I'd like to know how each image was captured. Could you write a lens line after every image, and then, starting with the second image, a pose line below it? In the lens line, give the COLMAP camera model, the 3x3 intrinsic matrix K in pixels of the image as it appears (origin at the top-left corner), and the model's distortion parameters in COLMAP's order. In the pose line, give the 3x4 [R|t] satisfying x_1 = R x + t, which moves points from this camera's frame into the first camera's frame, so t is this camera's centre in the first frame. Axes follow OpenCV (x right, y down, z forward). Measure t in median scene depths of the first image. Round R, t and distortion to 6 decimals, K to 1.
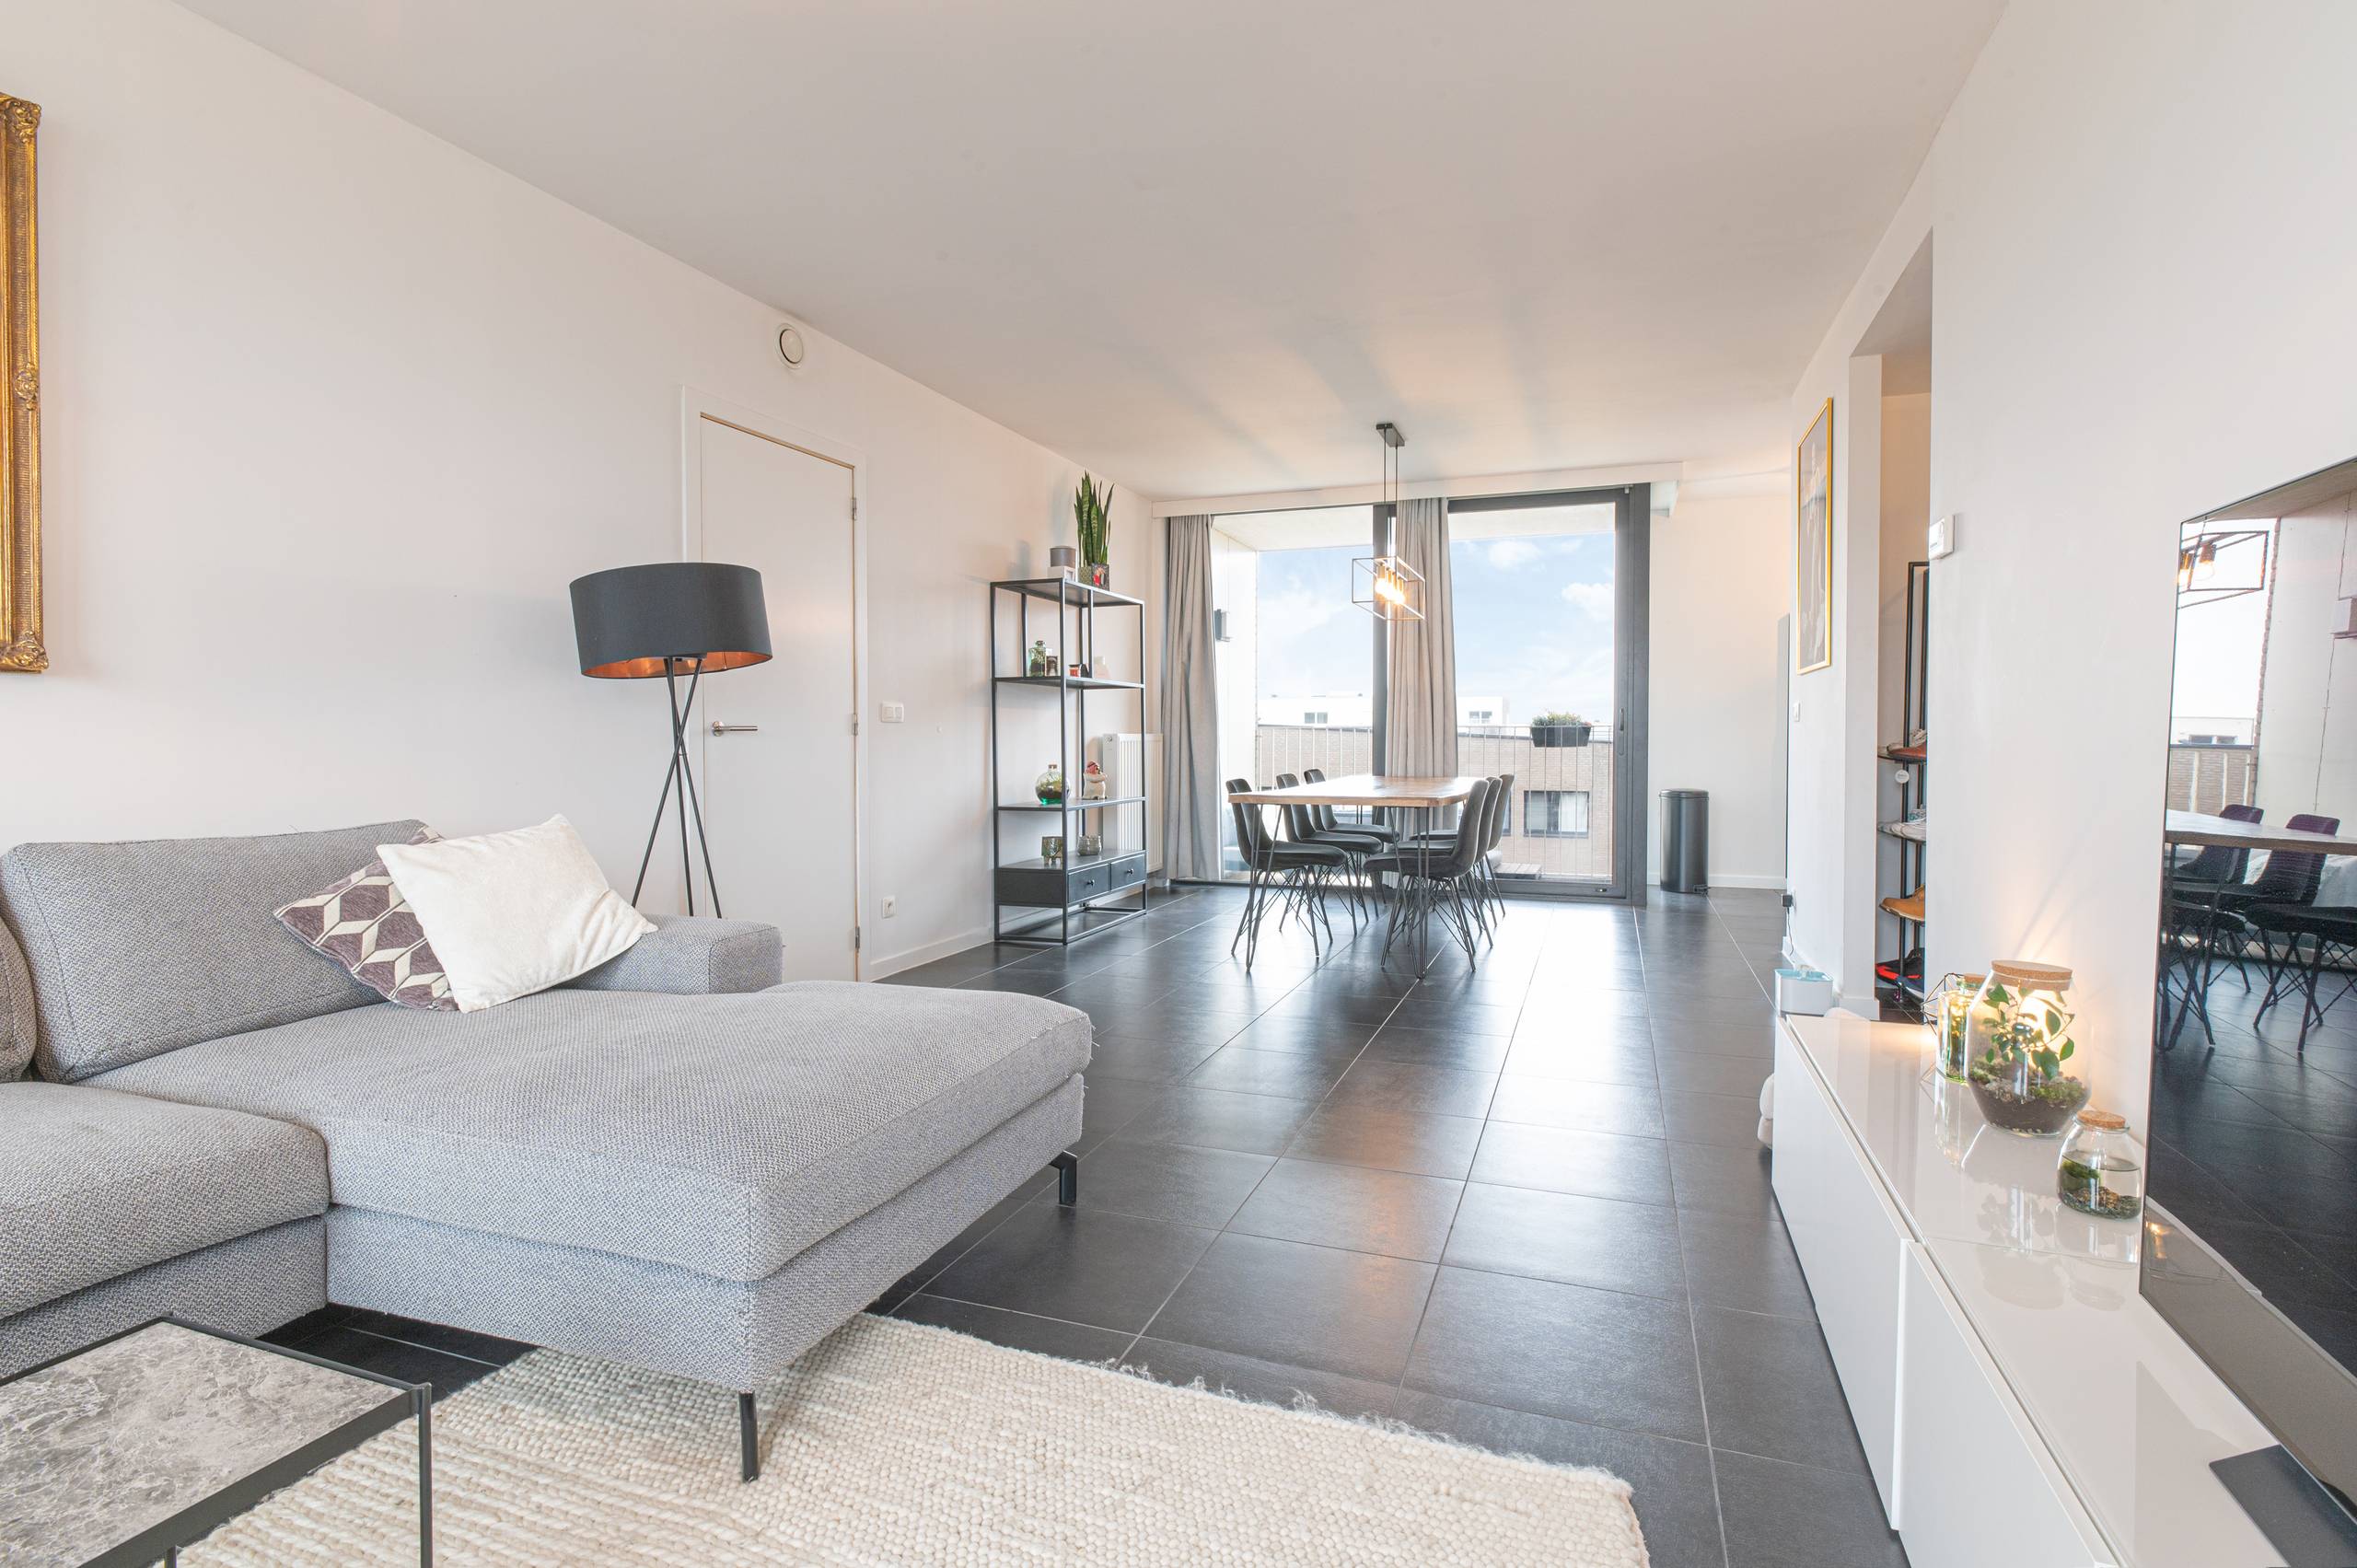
lens RADIAL K [[1162.6, 0, 1182.3], [0, 1162.6, 770.2], [0, 0, 1]] dist [0.001939, 0.000282]
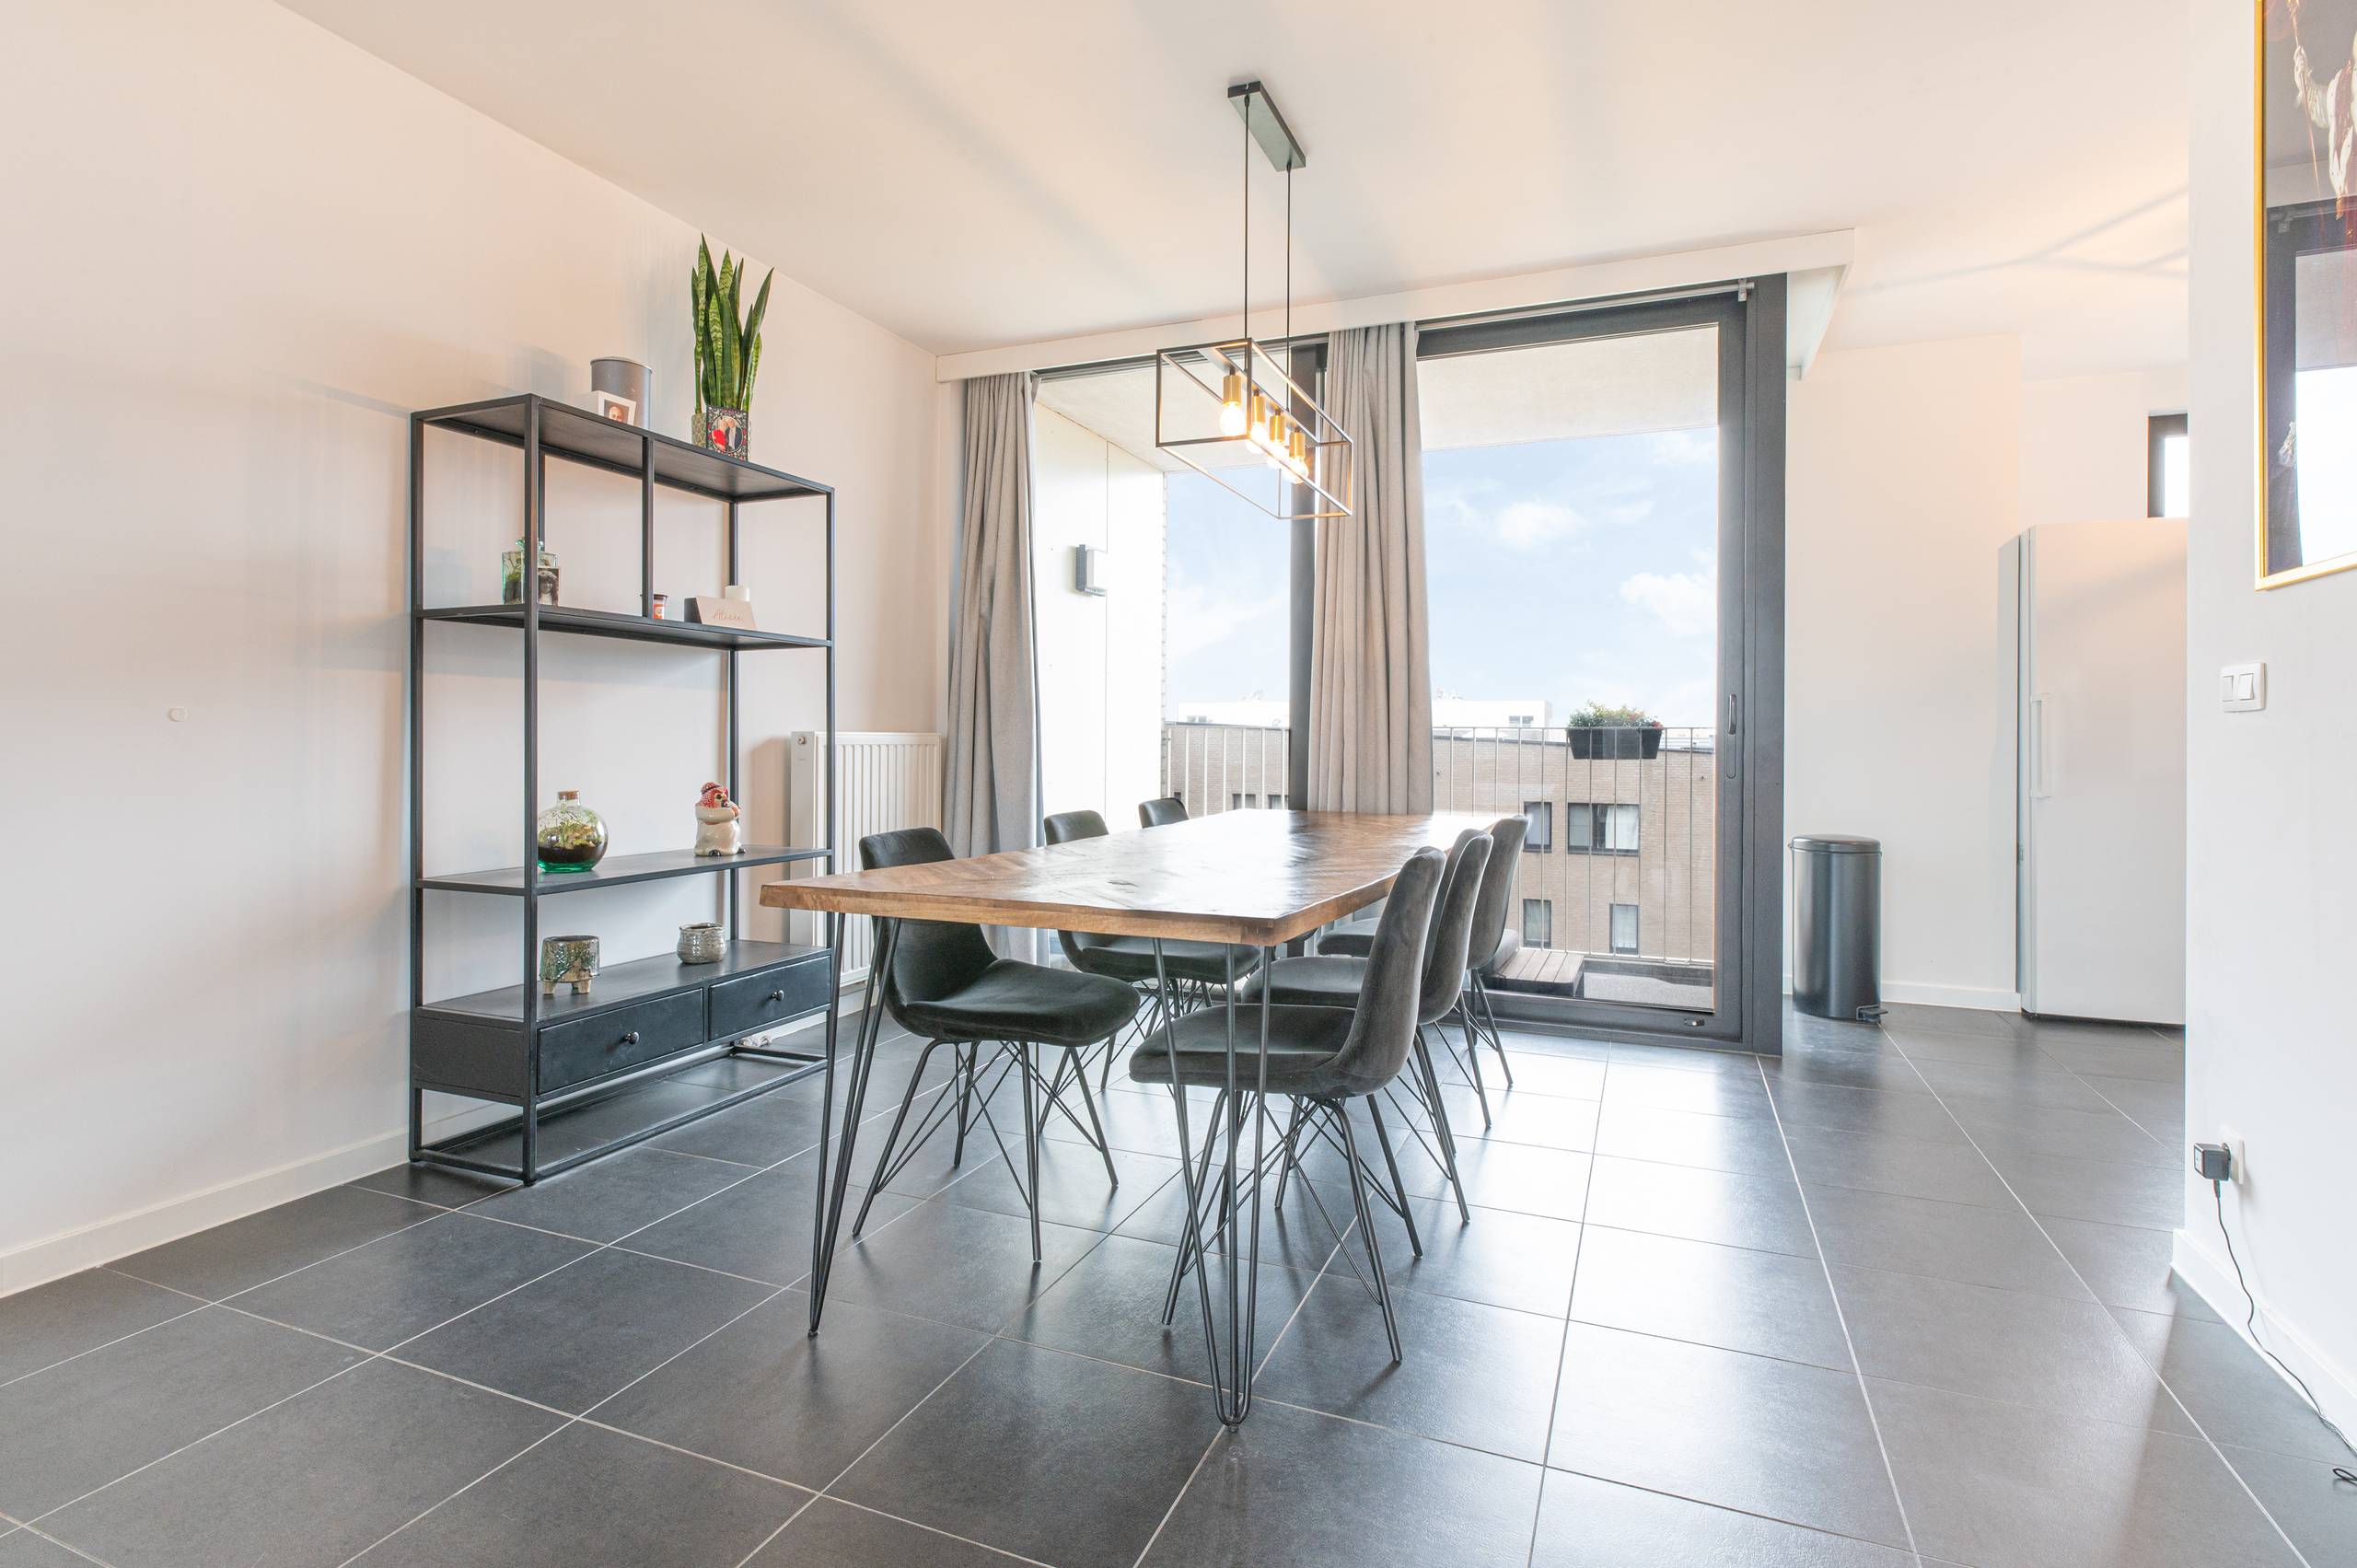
lens RADIAL K [[1162.6, 0, 1145.4], [0, 1162.6, 733.5], [0, 0, 1]] dist [0.001939, 0.000282]
pose [[0.997994, 0.007622, -0.062855, 0.134629], [-0.009770, 0.999376, -0.033944, -0.012390], [0.062557, 0.034490, 0.997445, 0.431948]]
